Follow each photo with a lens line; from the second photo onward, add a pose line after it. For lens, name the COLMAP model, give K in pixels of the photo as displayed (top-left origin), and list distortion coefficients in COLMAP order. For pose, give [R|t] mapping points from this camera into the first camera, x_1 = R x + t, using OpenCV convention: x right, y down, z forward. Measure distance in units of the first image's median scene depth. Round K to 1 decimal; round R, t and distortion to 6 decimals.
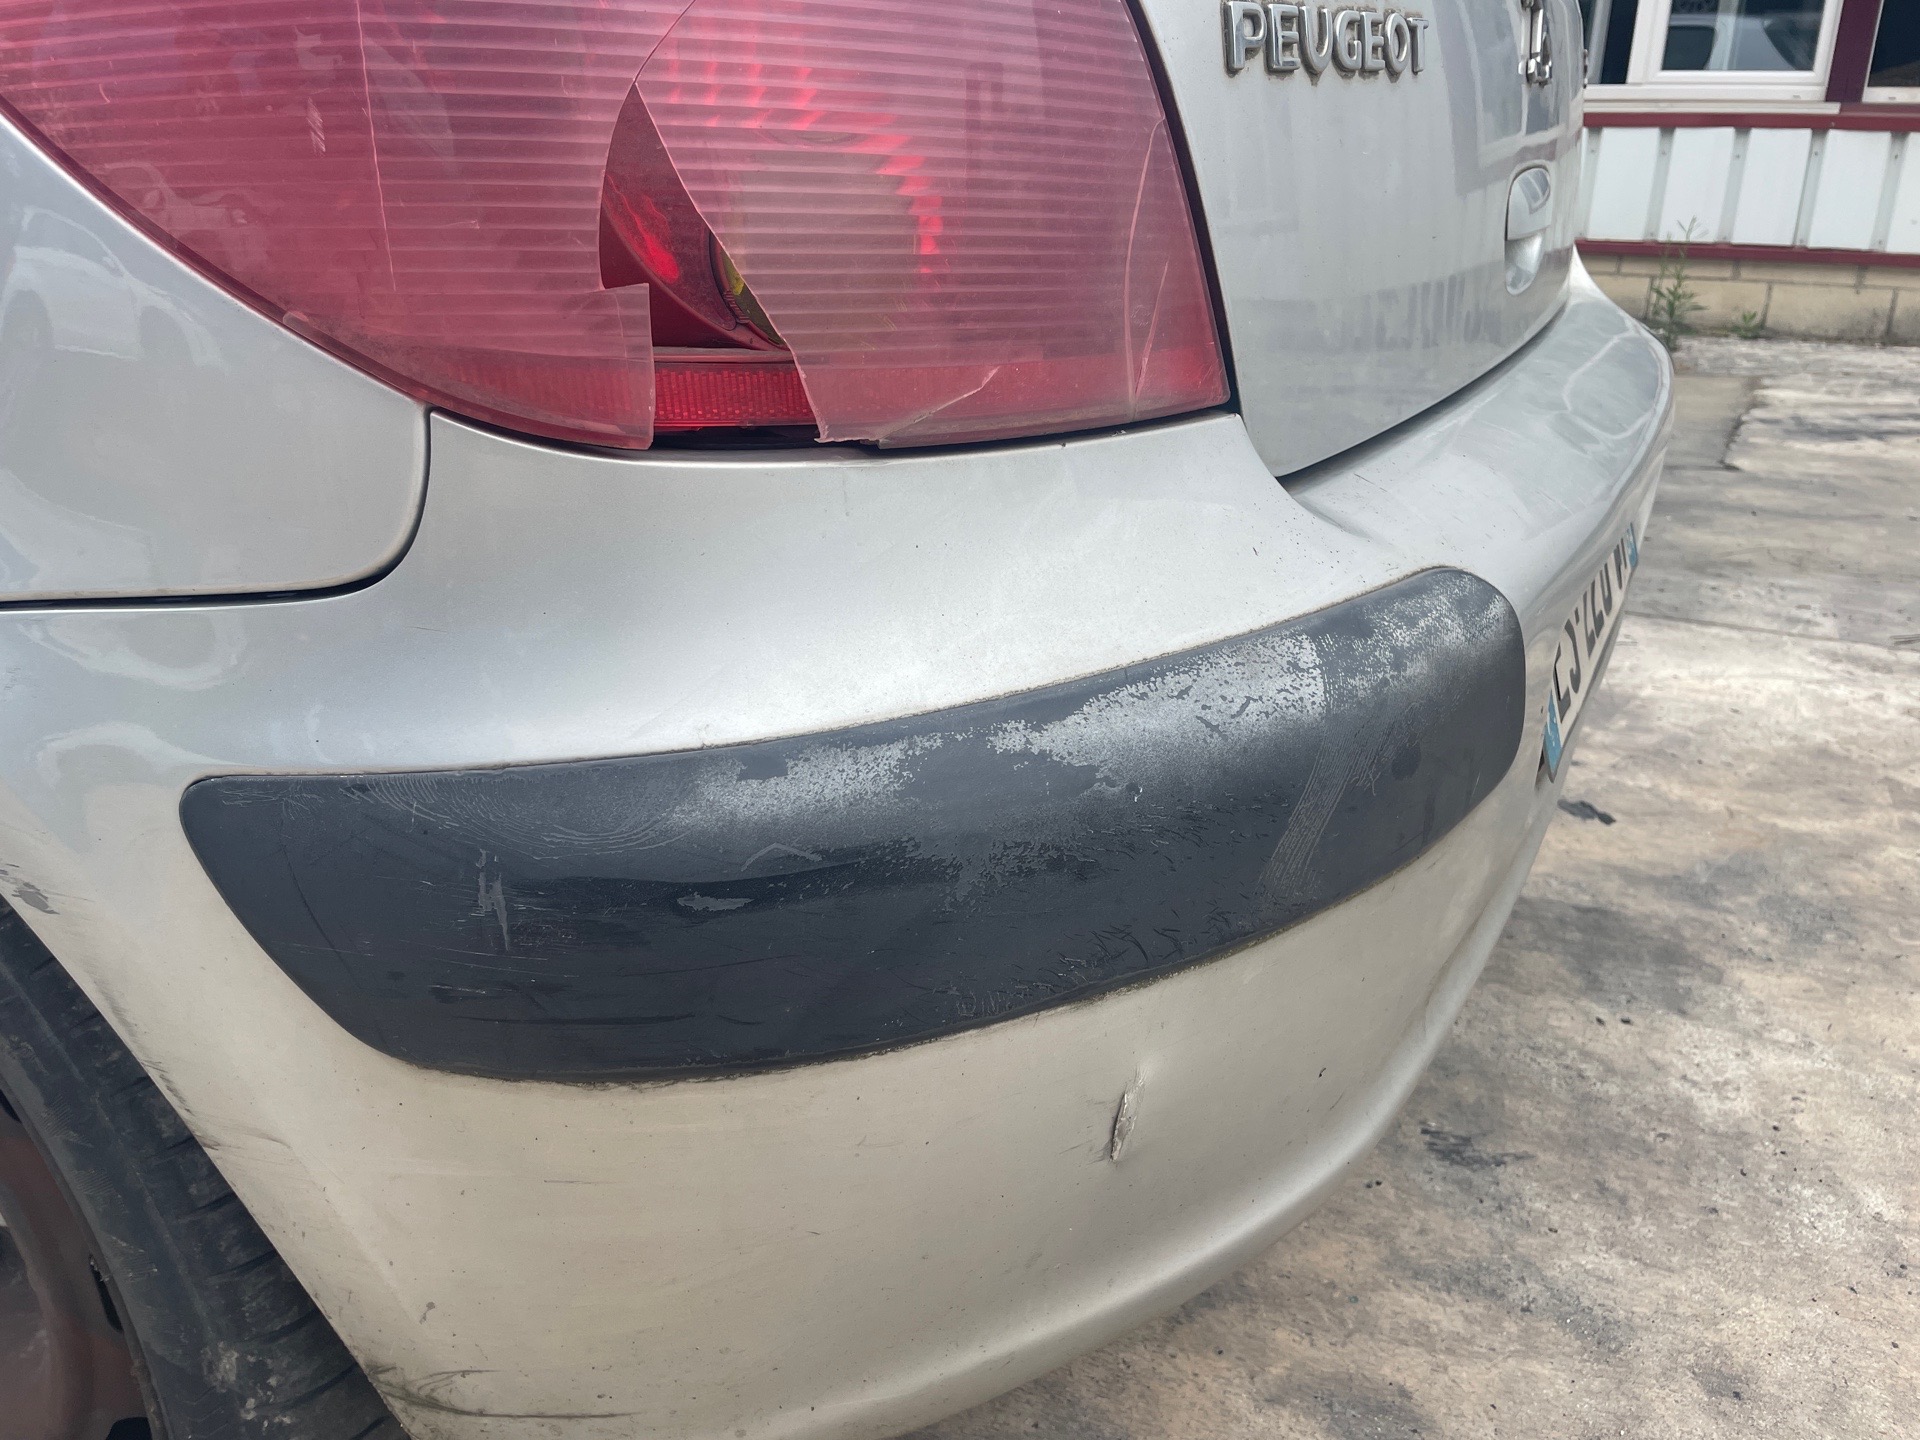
lens RADIAL K [[1457.1, 0, 939.5], [0, 1457.1, 697.3], [0, 0, 1]] dist [0.081472, -0.110850]
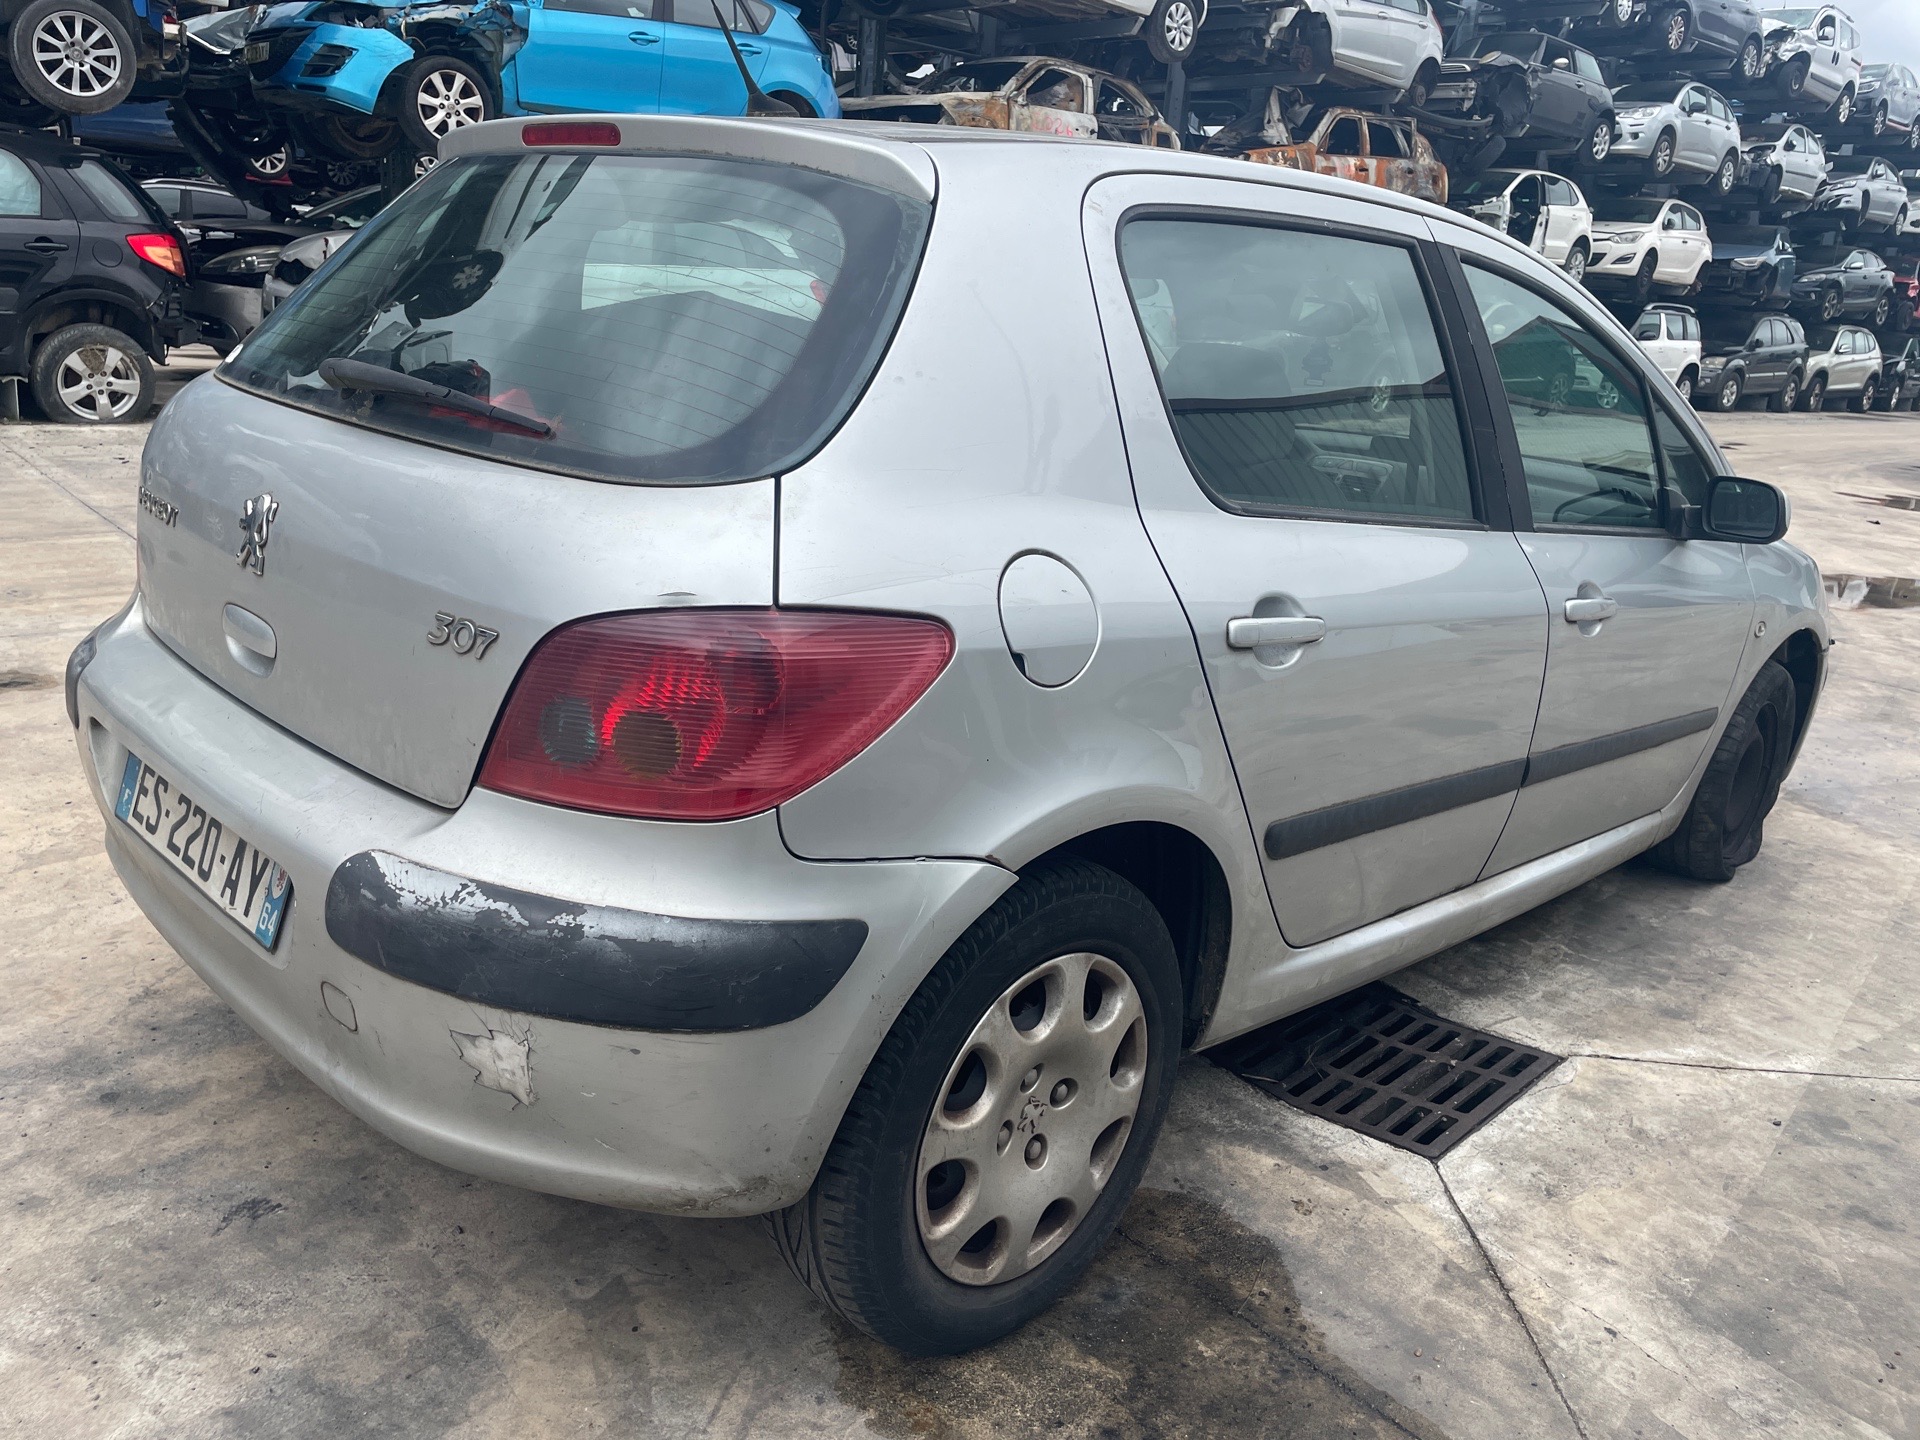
lens RADIAL K [[1450.0, 0, 946.5], [0, 1450.0, 688.5], [0, 0, 1]] dist [0.070688, -0.089858]
pose [[-0.273335, 0.238723, -0.931826, 1.552979], [-0.425927, 0.838539, 0.339762, -1.042210], [0.862482, 0.489758, -0.127524, 1.666235]]
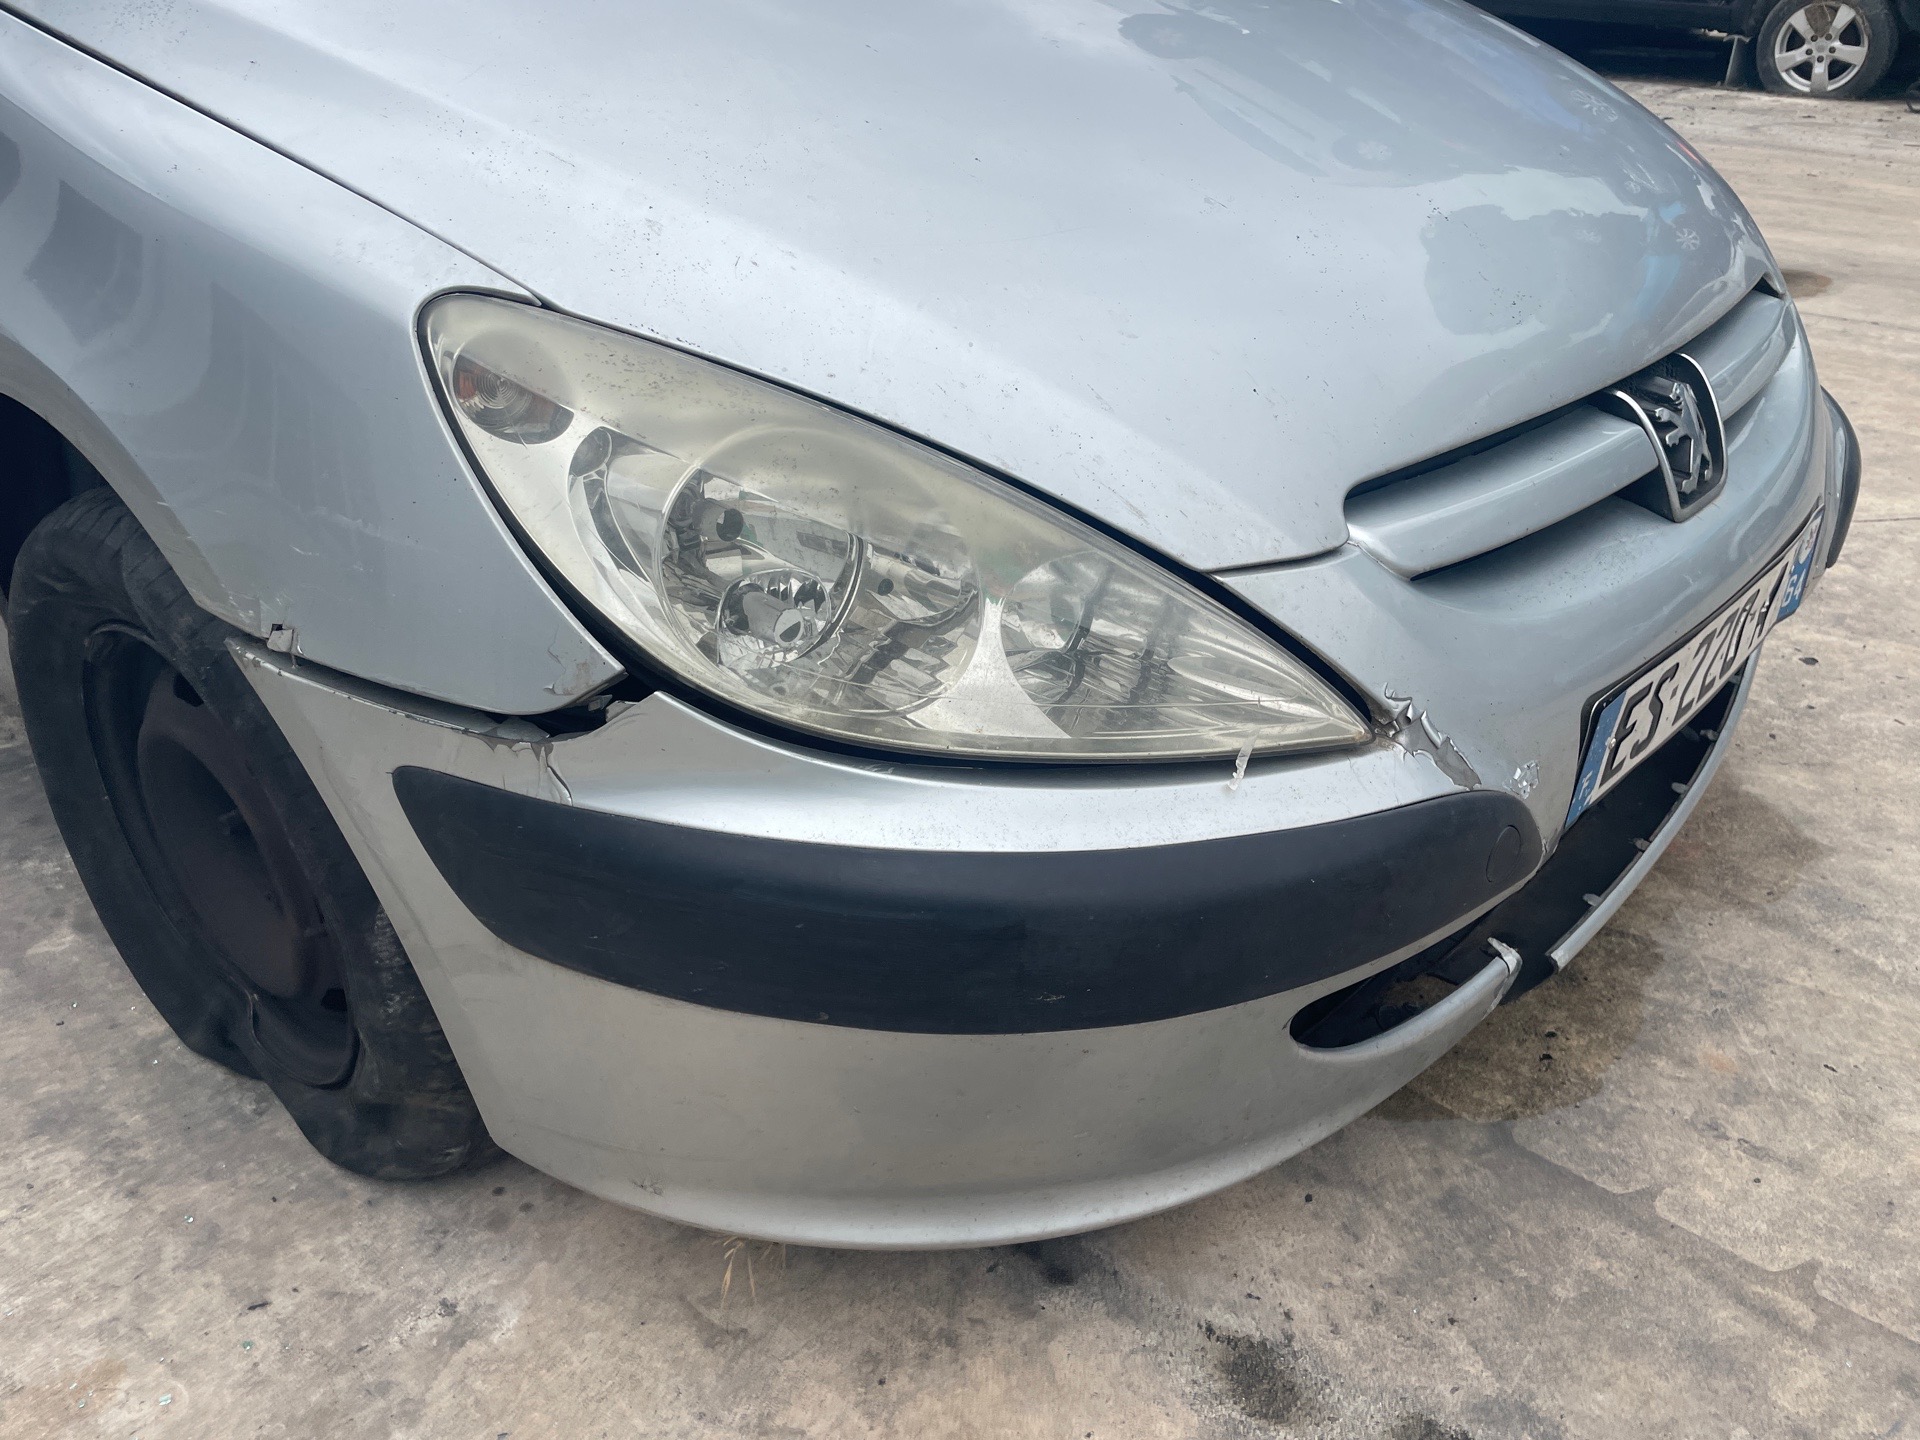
lens RADIAL K [[1457.5, 0, 986.6], [0, 1457.5, 731.3], [0, 0, 1]] dist [0.089928, -0.123339]
pose [[-0.977275, -0.103044, 0.185243, -2.388284], [0.078595, 0.635459, 0.768124, -1.357234], [-0.196865, 0.765228, -0.612920, 3.253775]]
